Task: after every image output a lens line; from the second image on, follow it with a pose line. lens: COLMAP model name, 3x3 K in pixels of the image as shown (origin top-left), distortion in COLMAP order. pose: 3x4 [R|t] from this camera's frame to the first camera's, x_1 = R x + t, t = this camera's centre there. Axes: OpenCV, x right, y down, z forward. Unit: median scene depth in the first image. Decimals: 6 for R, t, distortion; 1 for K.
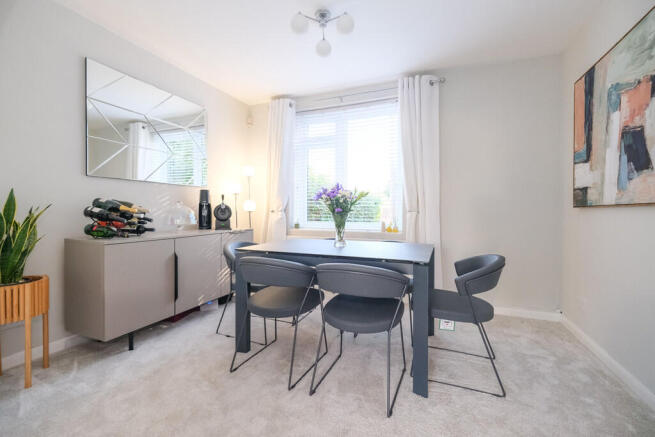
lens RADIAL K [[282.0, 0, 327.4], [0, 282.0, 215.2], [0, 0, 1]] dist [-0.011753, -0.000087]
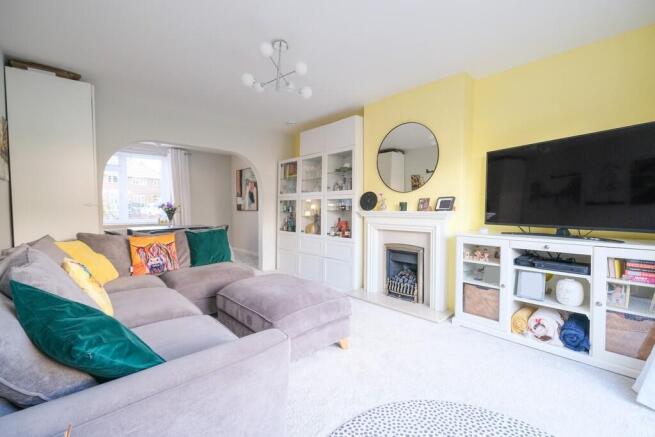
lens RADIAL K [[282.0, 0, 328.8], [0, 282.0, 218.5], [0, 0, 1]] dist [-0.011753, -0.000087]
pose [[0.428627, -0.026940, 0.903080, -1.763457], [0.014361, 0.999632, 0.023004, 0.005155], [-0.903367, 0.003110, 0.428857, -1.479715]]
